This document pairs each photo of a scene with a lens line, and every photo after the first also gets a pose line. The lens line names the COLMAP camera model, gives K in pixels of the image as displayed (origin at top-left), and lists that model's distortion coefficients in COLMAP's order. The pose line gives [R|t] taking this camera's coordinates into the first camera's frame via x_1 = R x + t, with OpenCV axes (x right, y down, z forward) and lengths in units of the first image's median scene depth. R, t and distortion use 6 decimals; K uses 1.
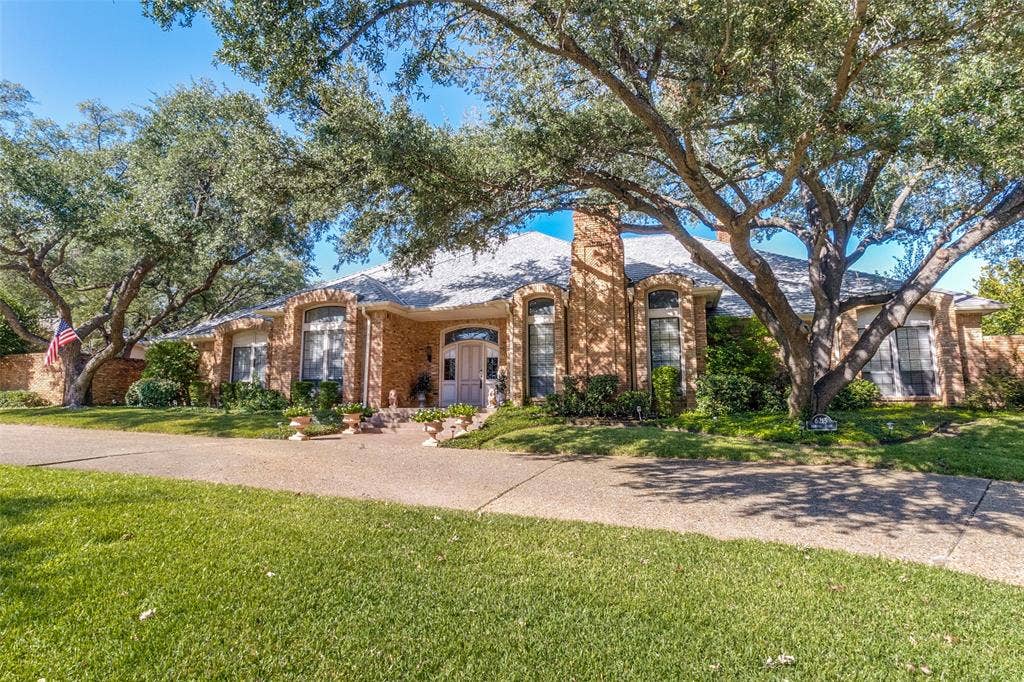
lens RADIAL K [[482.3, 0, 512.0], [0, 482.3, 331.8], [0, 0, 1]] dist [0.001830, 0.000270]
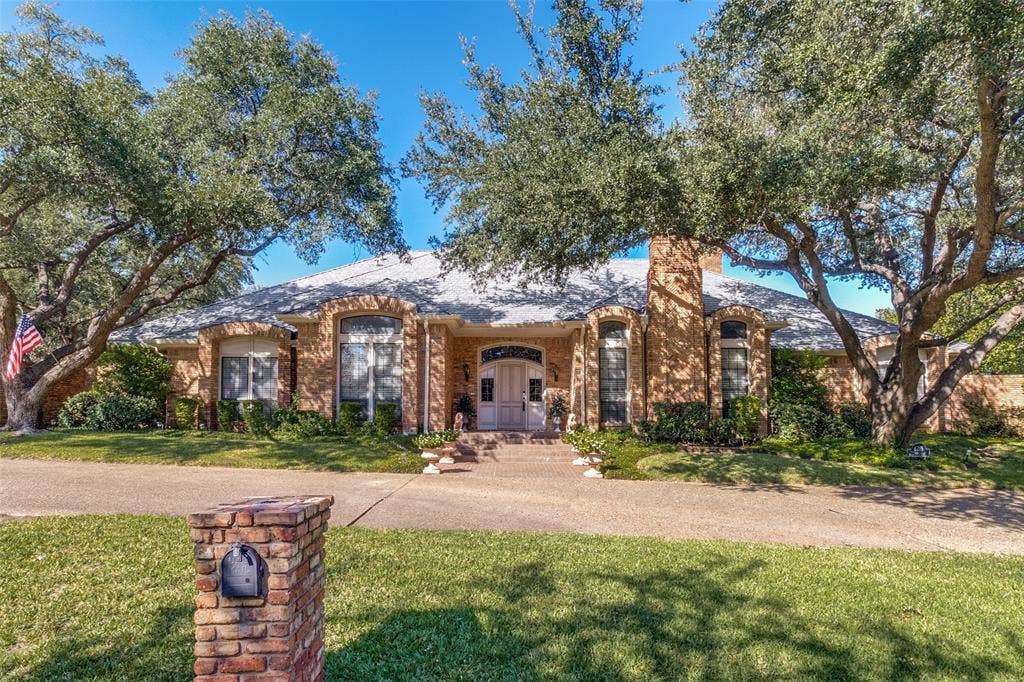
lens RADIAL K [[498.3, 0, 509.5], [0, 498.3, 383.0], [0, 0, 1]] dist [0.000817, 0.000068]
pose [[0.964994, 0.025107, 0.261066, -0.404511], [-0.045722, 0.996269, 0.073192, -0.009145], [-0.258255, -0.082566, 0.962542, 0.075103]]
